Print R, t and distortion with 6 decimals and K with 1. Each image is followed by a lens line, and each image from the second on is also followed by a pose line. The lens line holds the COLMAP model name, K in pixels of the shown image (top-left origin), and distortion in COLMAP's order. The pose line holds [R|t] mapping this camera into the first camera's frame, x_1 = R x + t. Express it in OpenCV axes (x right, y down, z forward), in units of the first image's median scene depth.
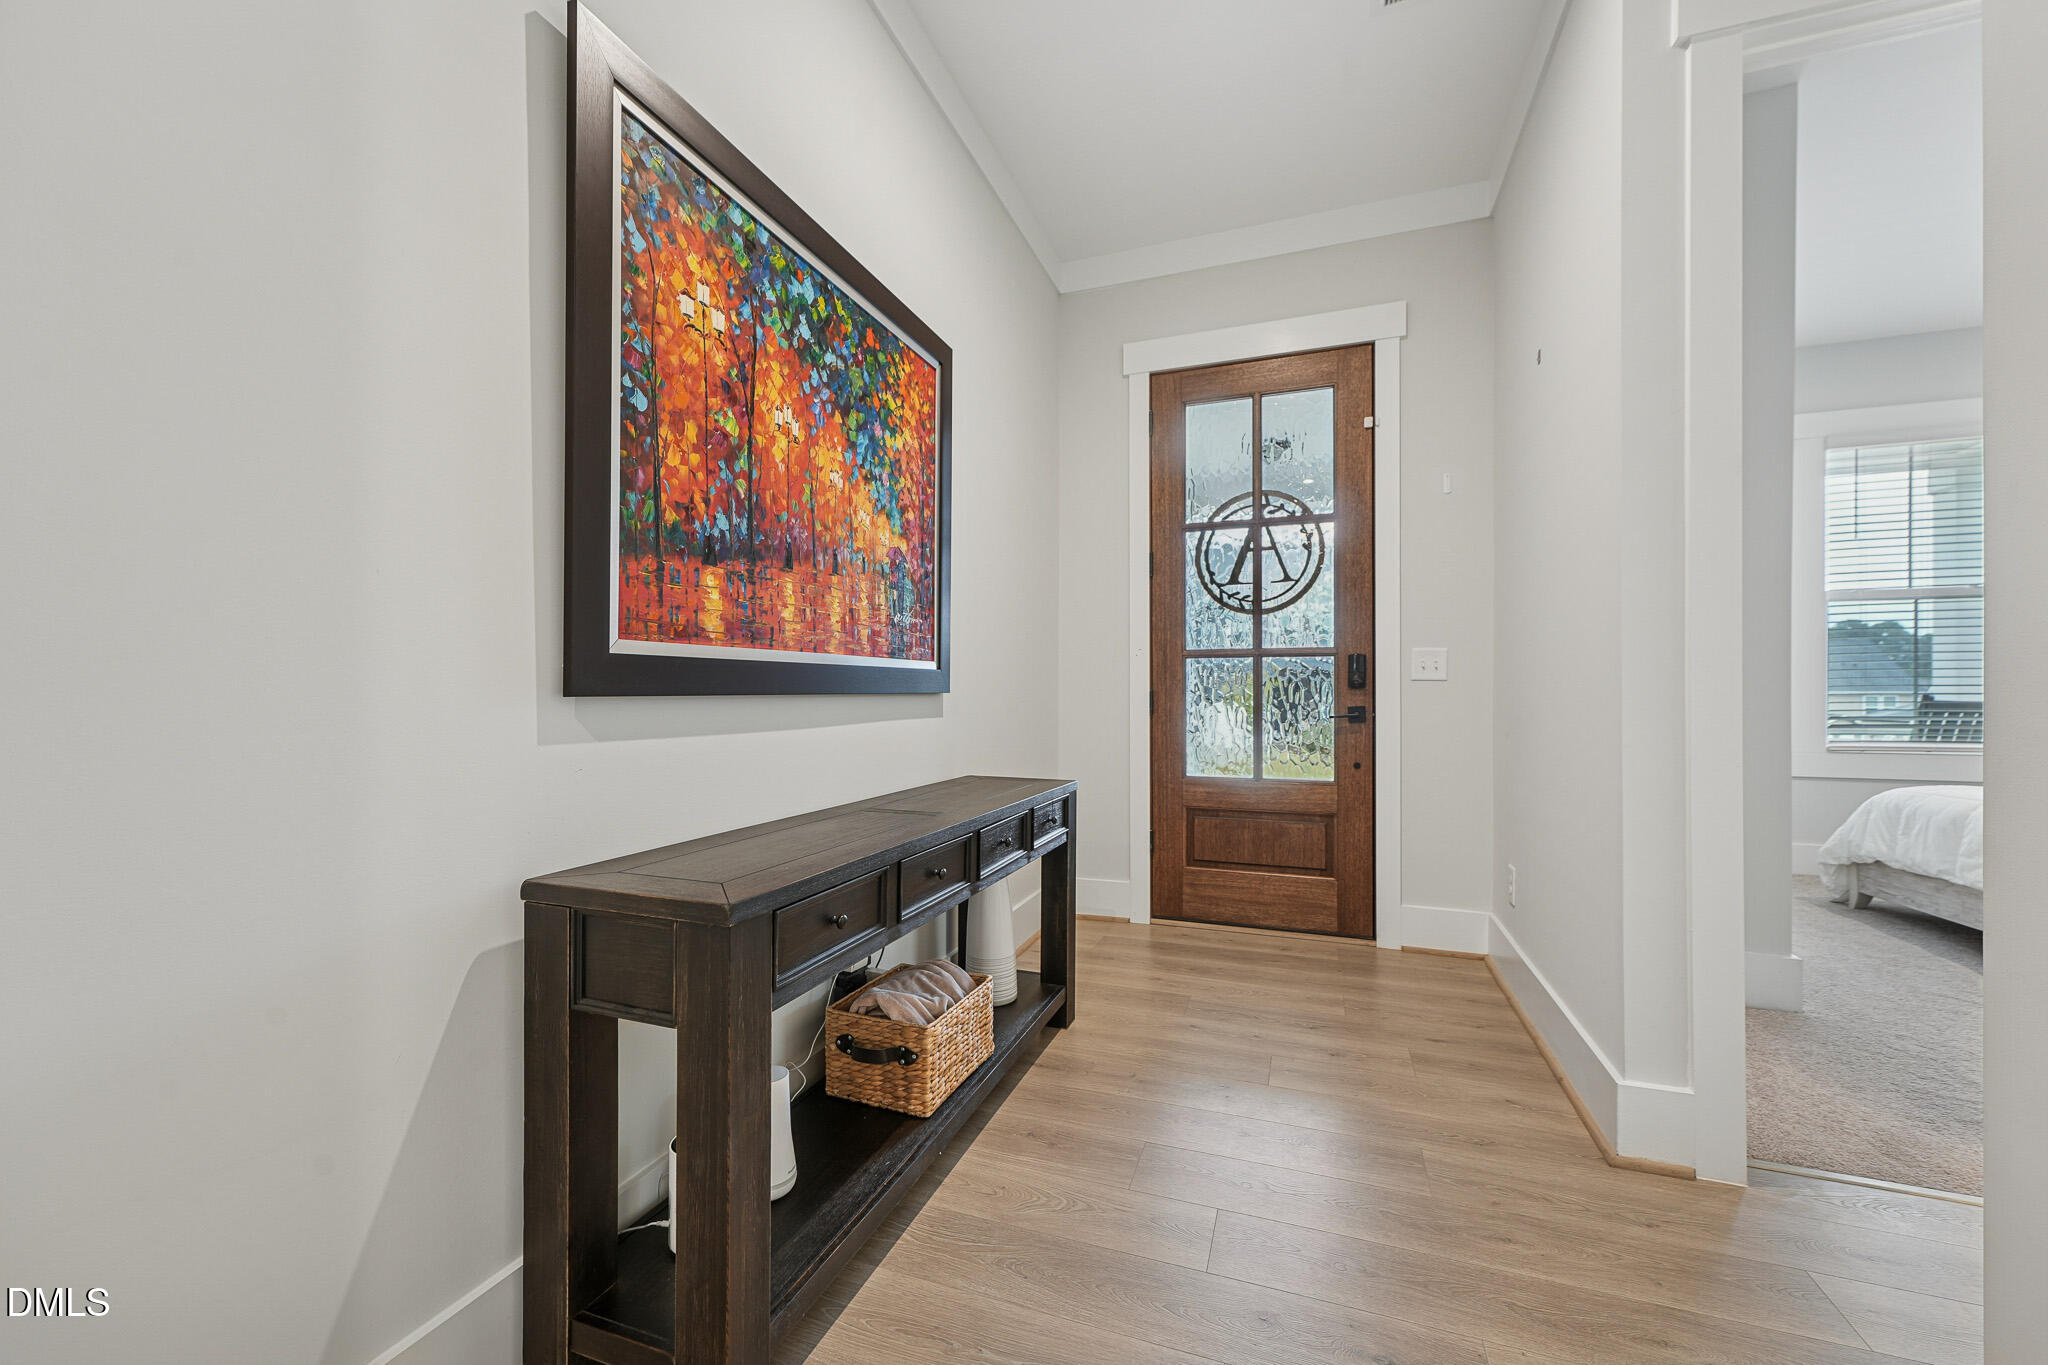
lens RADIAL K [[822.1, 0, 1029.5], [0, 822.1, 691.2], [0, 0, 1]] dist [-0.004633, 0.000620]
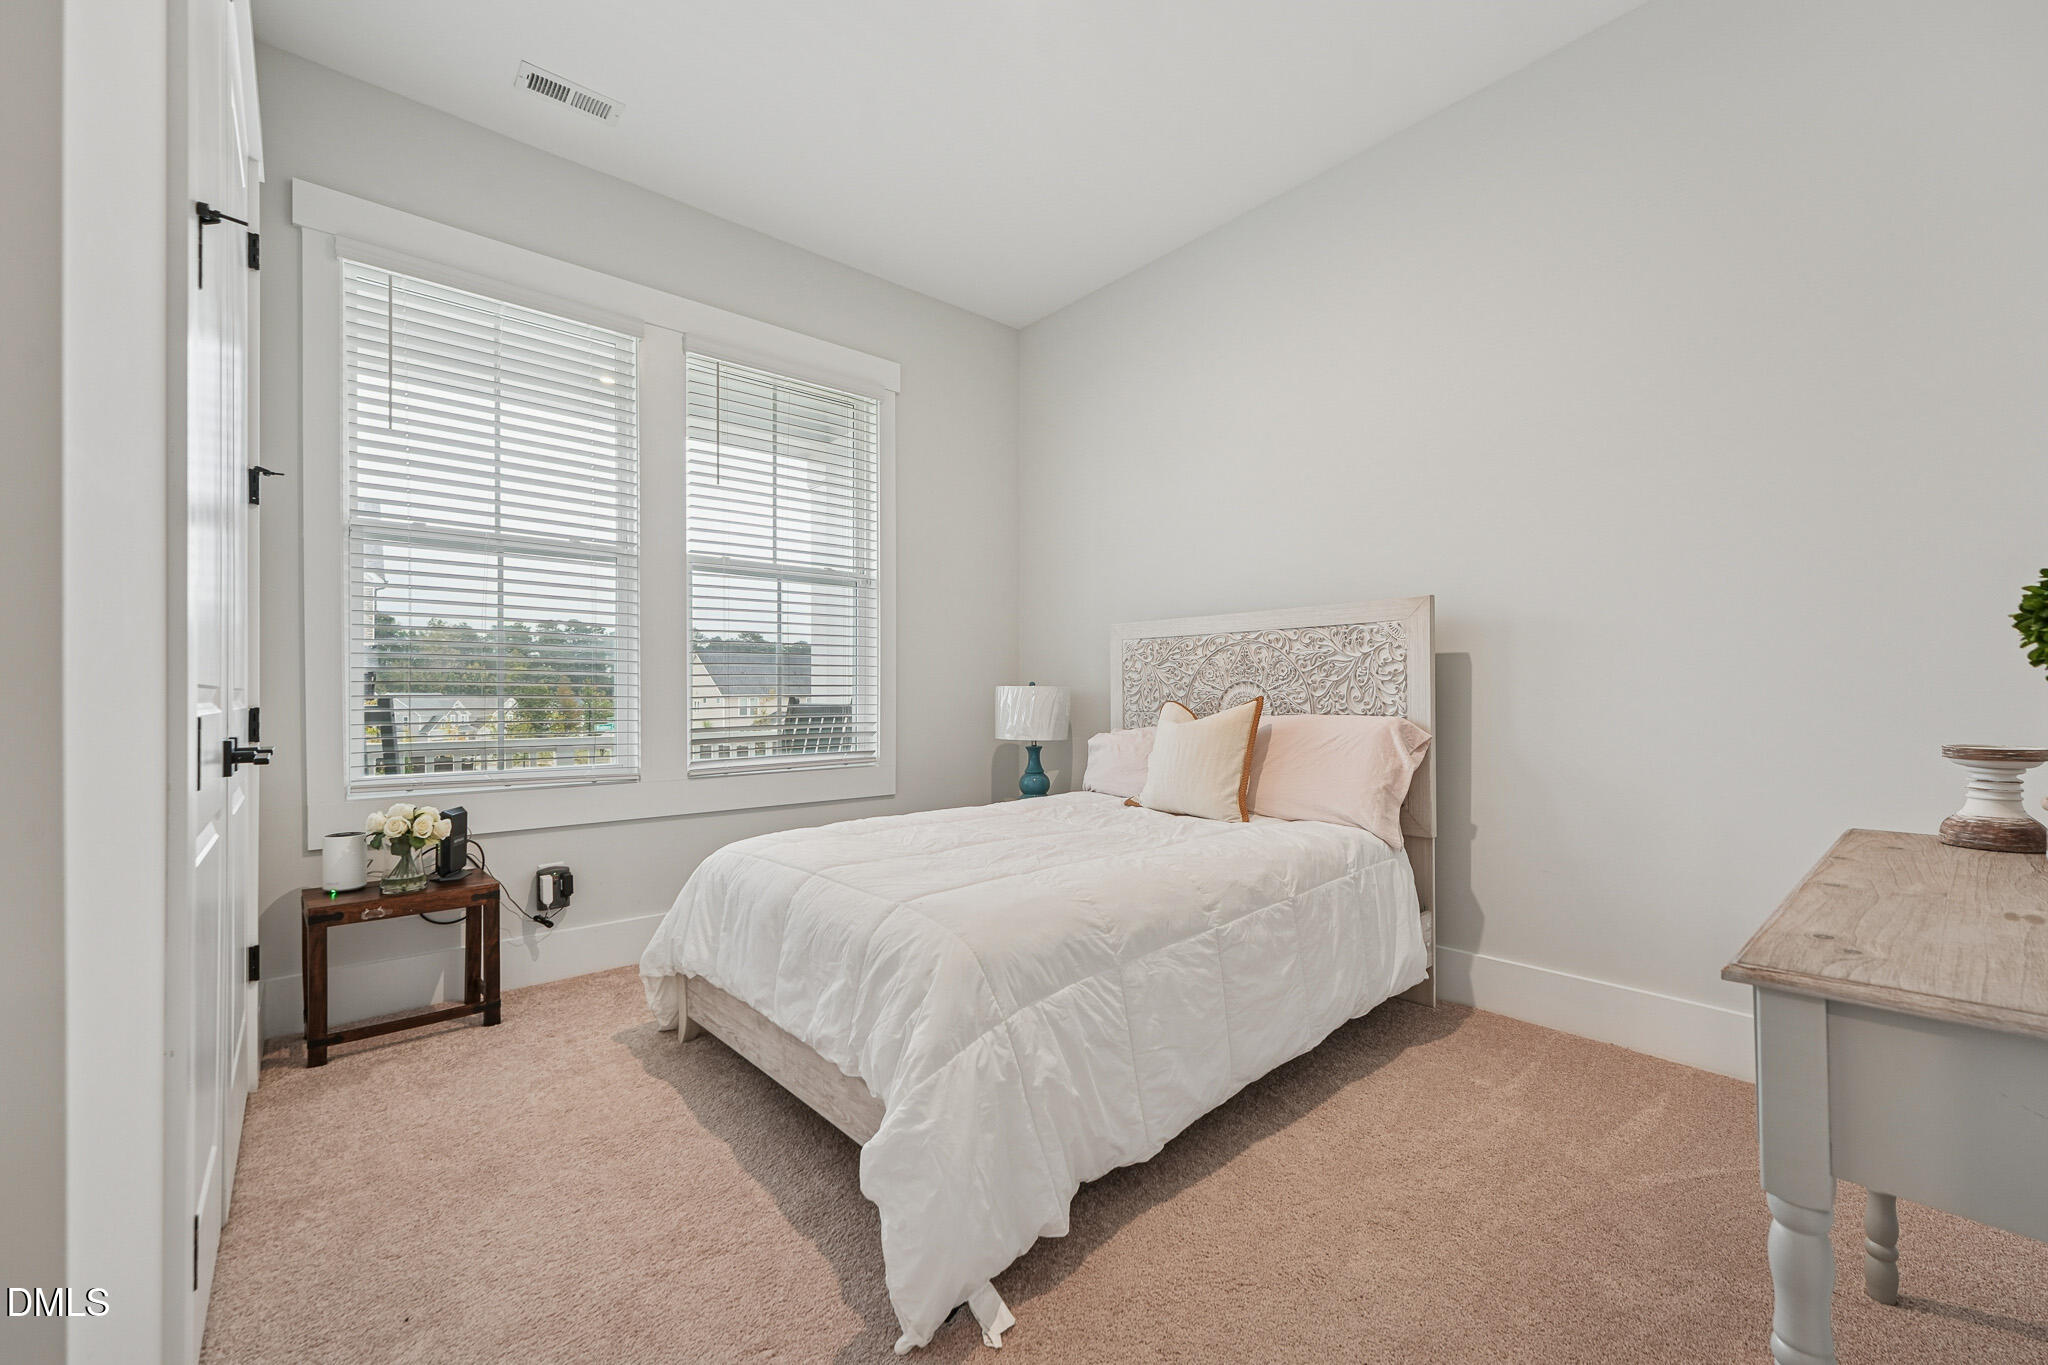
lens RADIAL K [[822.1, 0, 1031.4], [0, 822.1, 688.5], [0, 0, 1]] dist [-0.004633, 0.000620]
pose [[0.497880, 0.002268, 0.867243, 0.519262], [0.006184, 0.999962, -0.006166, 0.002032], [-0.867224, 0.008433, 0.497847, 0.398051]]
